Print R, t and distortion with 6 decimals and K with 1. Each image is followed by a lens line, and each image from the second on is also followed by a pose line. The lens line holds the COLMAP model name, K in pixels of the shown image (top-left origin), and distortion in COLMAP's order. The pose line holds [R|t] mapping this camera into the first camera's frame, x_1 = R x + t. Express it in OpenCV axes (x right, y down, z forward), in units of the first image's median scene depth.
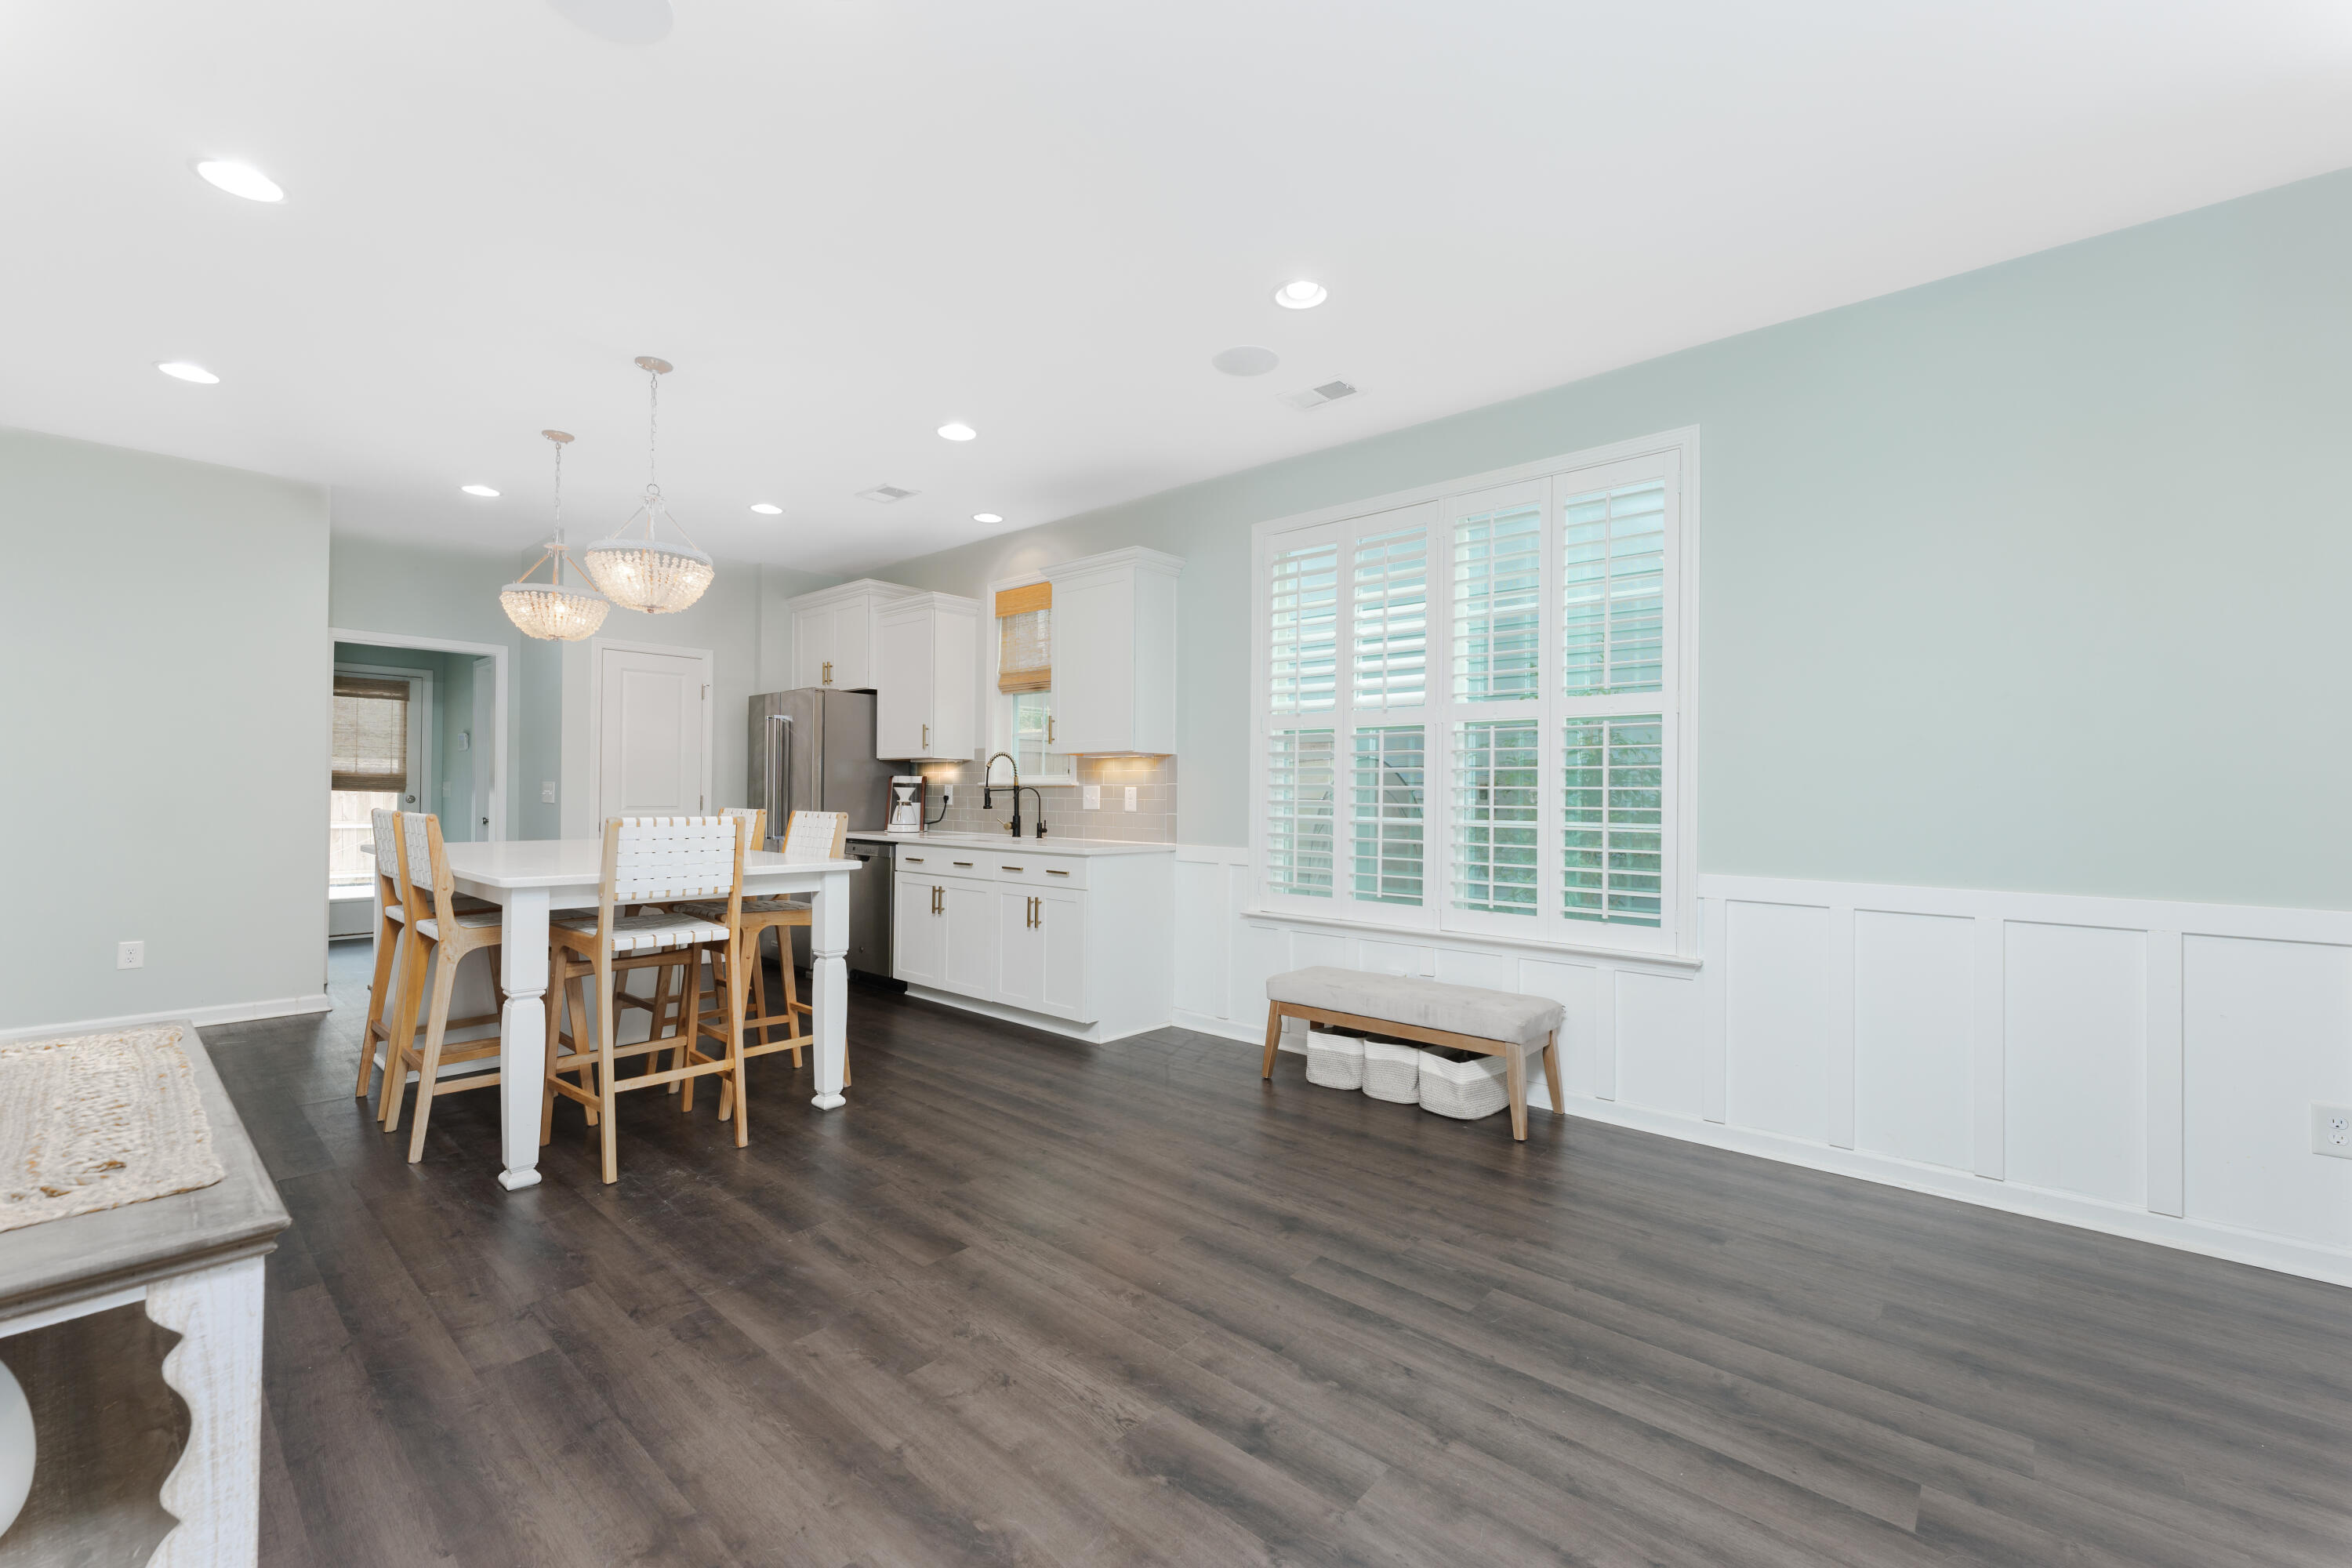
lens RADIAL K [[964.5, 0, 1165.9], [0, 964.5, 787.2], [0, 0, 1]] dist [-0.000895, -0.000217]
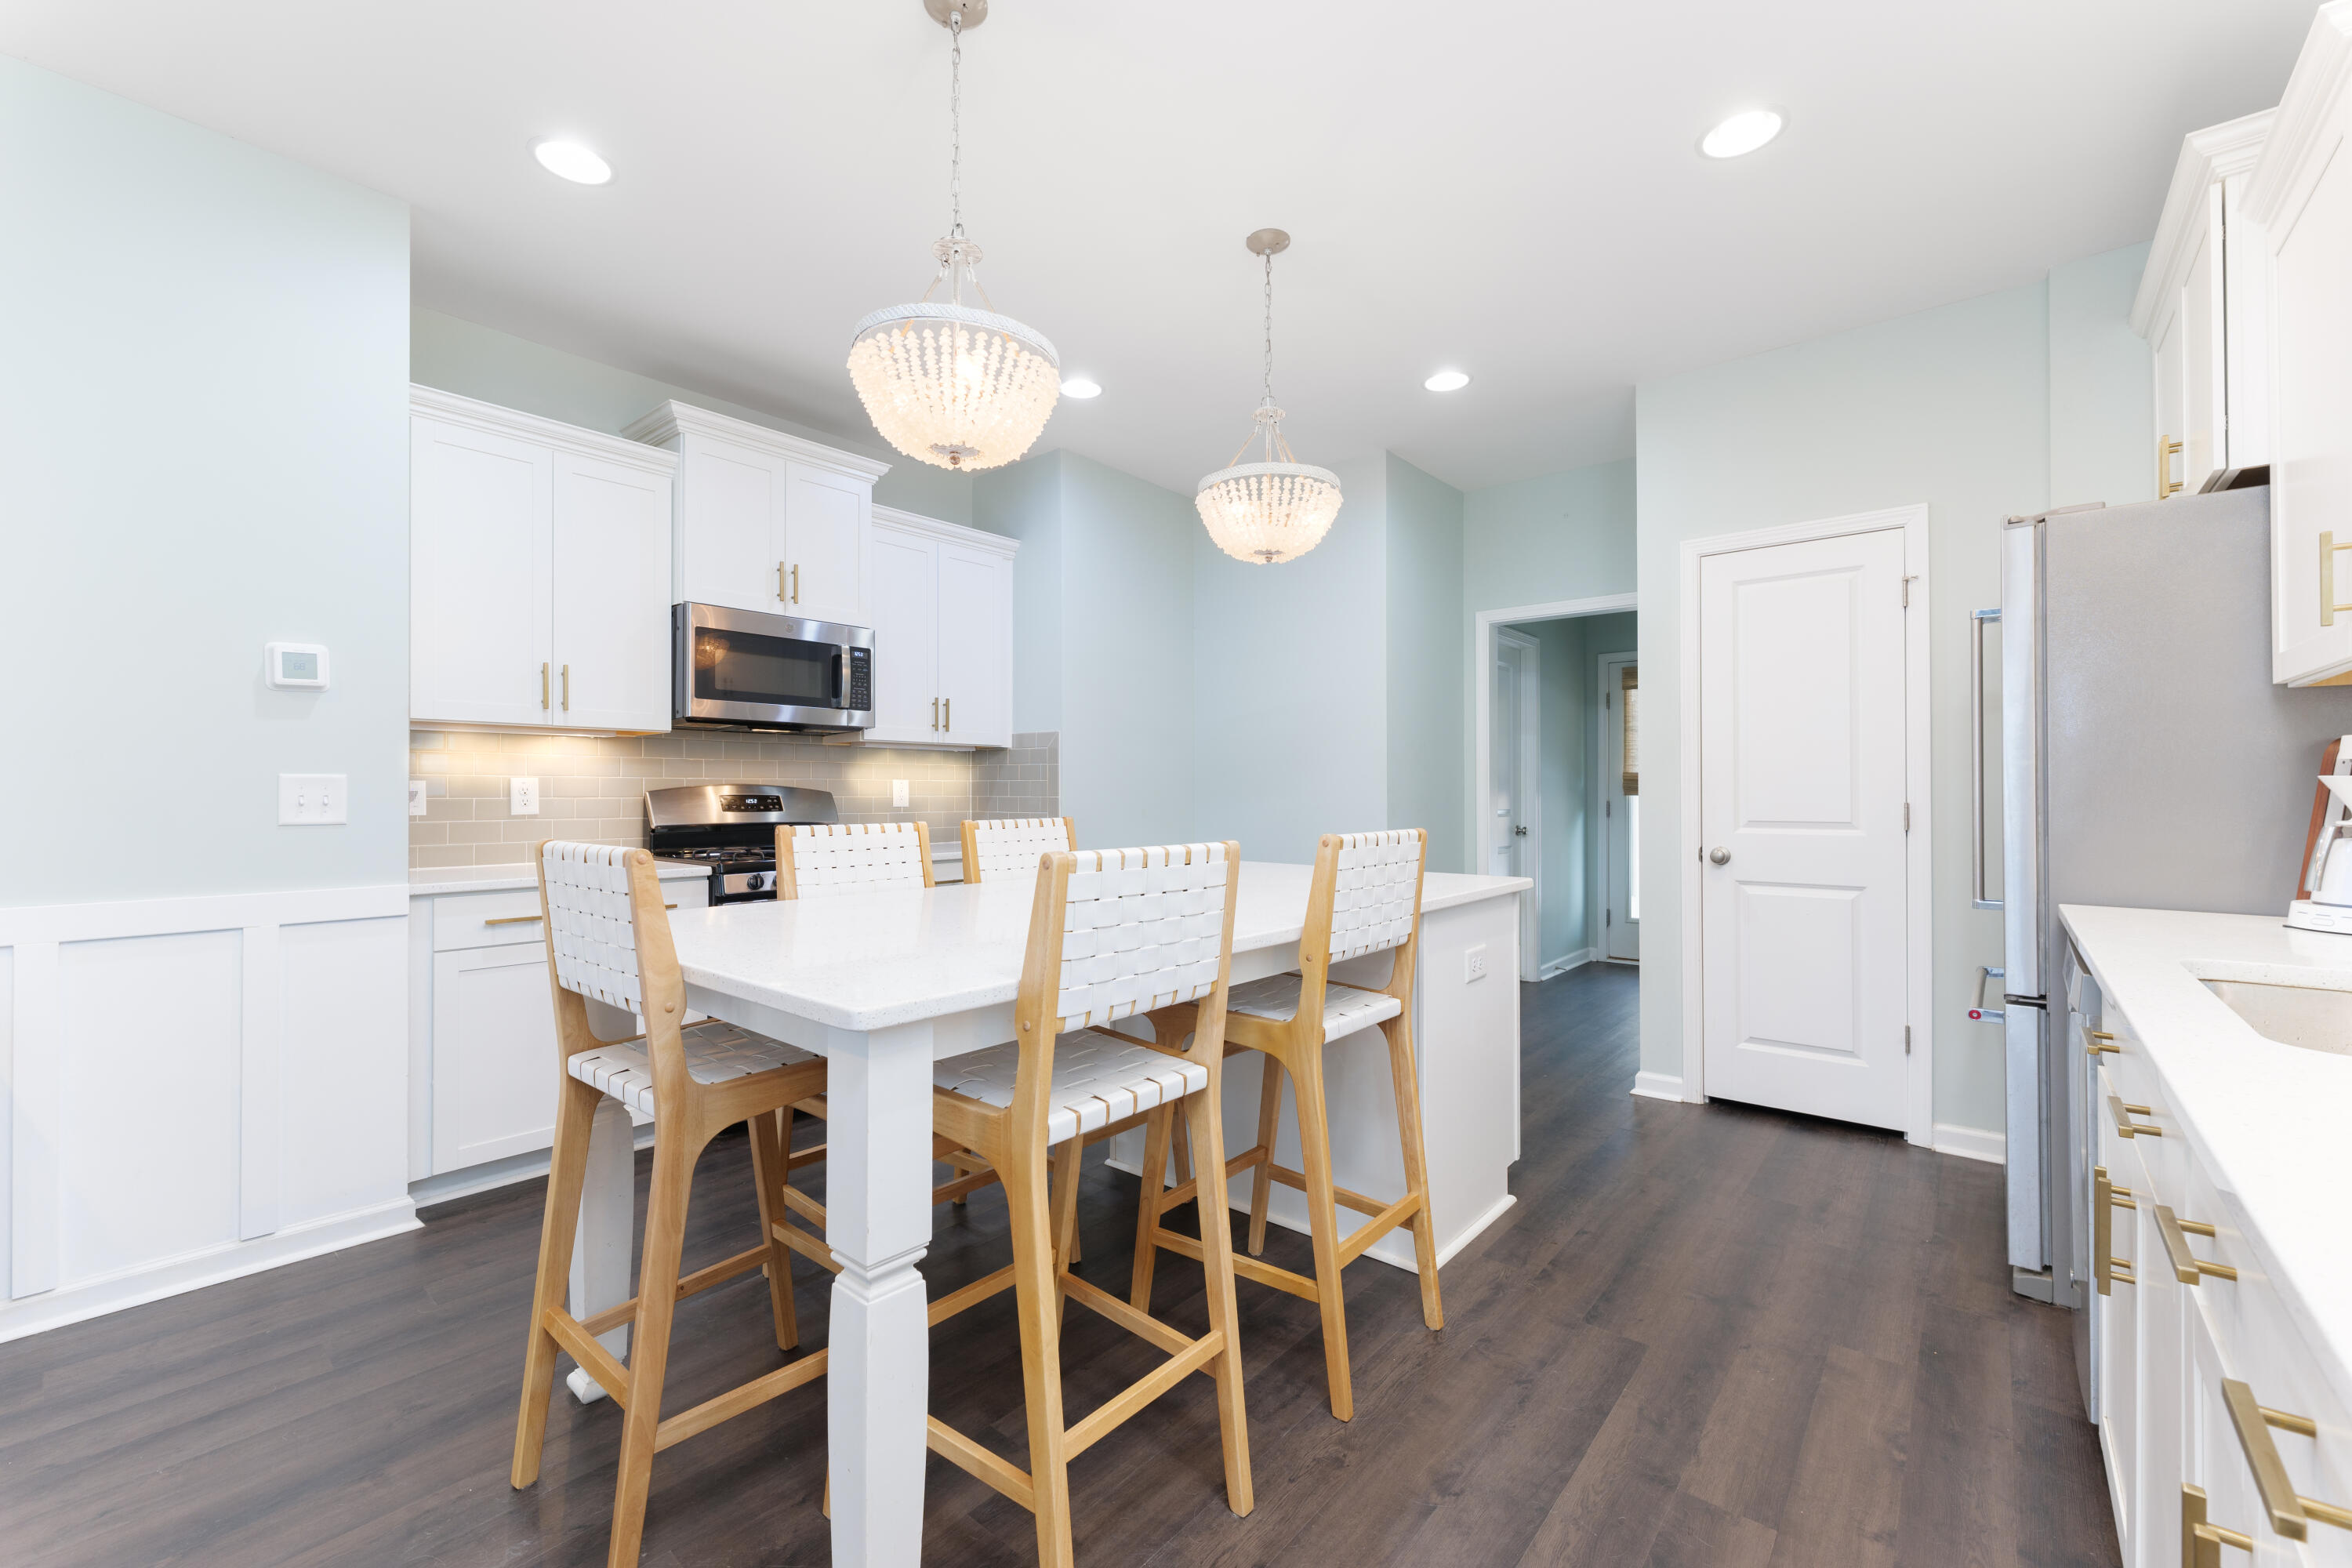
lens RADIAL K [[964.5, 0, 1165.9], [0, 964.5, 787.2], [0, 0, 1]] dist [-0.000895, -0.000217]
pose [[0.025952, -0.012636, -0.999583, 0.001279], [0.005776, 0.999905, -0.012490, 0.005800], [0.999647, -0.005449, 0.026022, 0.753873]]
